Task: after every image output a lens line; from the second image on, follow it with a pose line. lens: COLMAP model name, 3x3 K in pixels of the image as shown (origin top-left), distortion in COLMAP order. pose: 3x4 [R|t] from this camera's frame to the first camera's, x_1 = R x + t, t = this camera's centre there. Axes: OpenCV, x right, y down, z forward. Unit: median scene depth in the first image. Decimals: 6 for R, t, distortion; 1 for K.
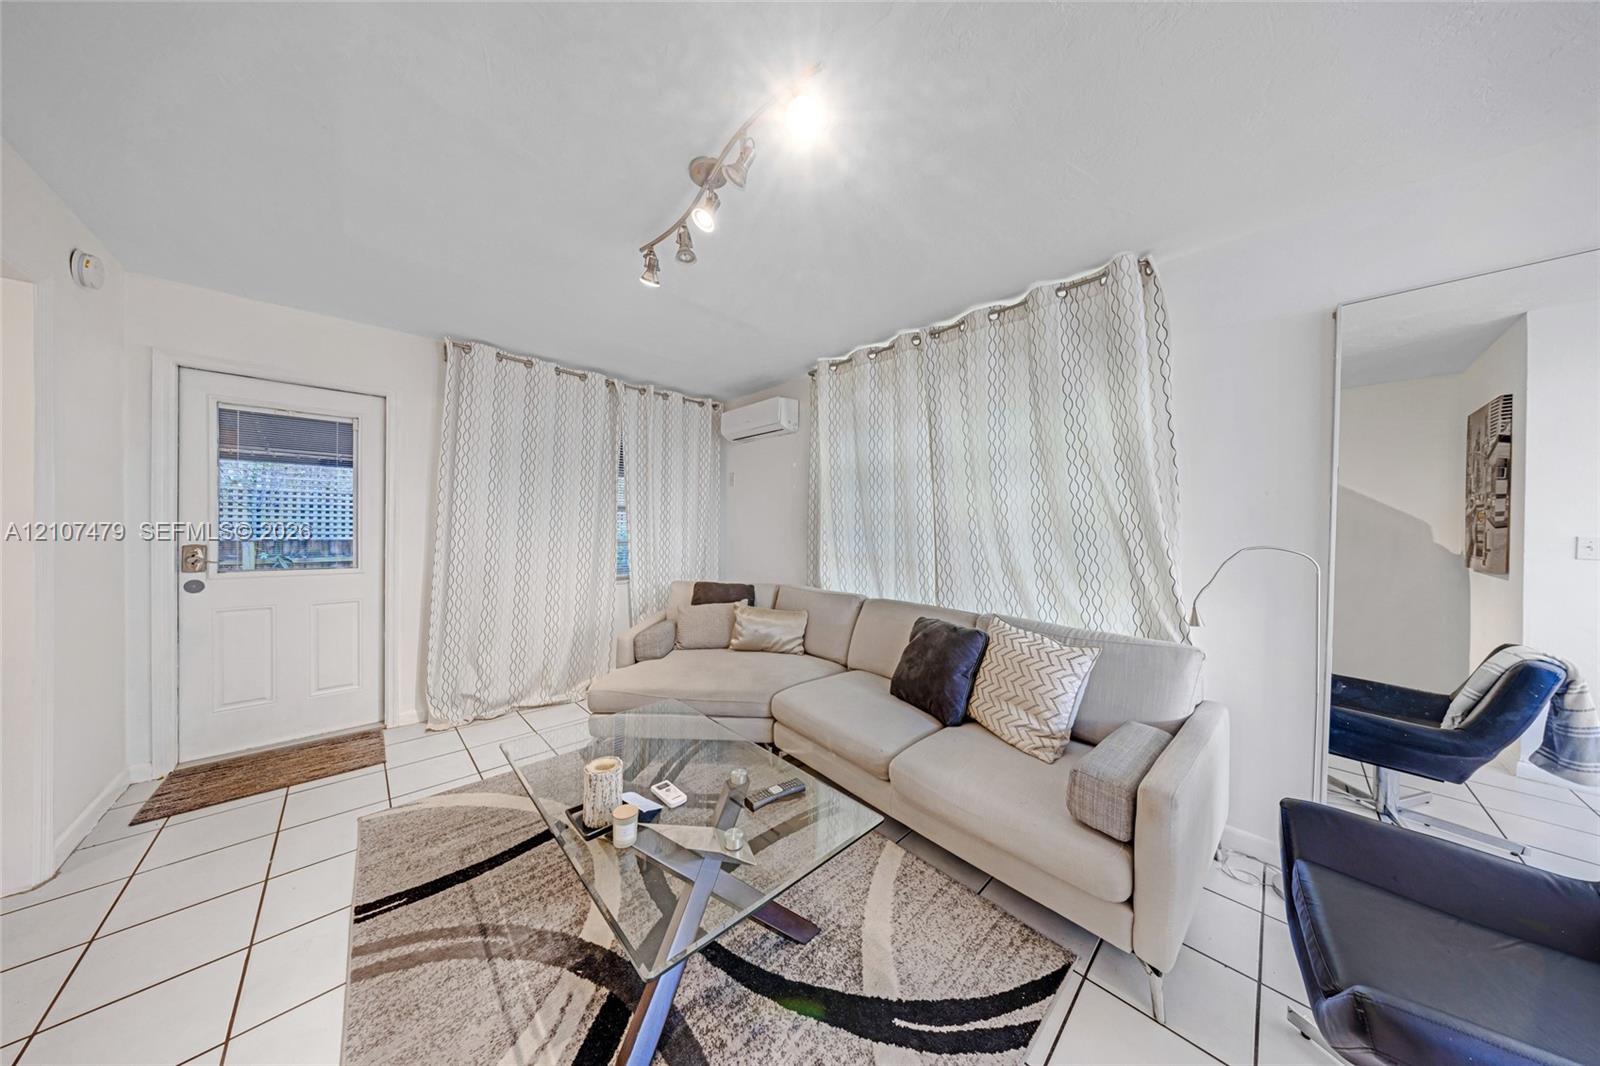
lens RADIAL K [[449.4, 0, 765.6], [0, 449.4, 529.2], [0, 0, 1]] dist [0.000412, 0.000000]
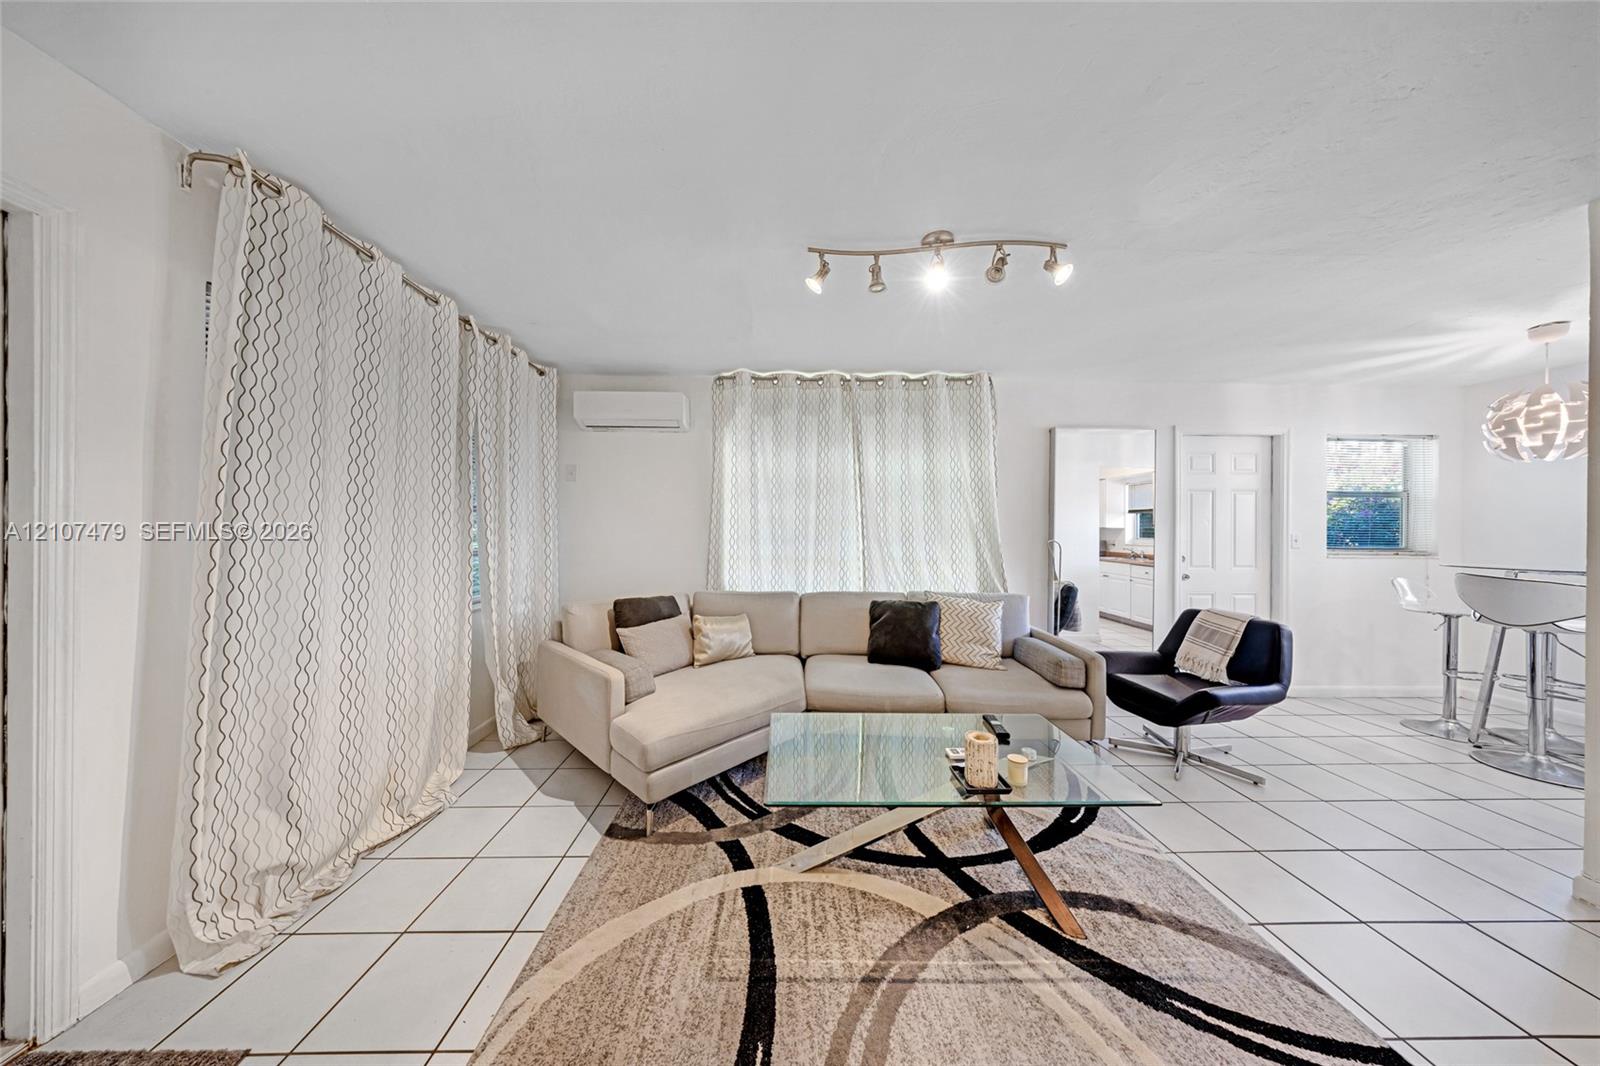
lens RADIAL K [[472.7, 0, 764.4], [0, 472.7, 531.5], [0, 0, 1]] dist [-0.006660, -0.000014]
pose [[0.684378, -0.010108, 0.729058, -0.781139], [0.006744, 0.999949, 0.007533, -0.015890], [-0.729097, -0.000238, 0.684411, 0.269006]]
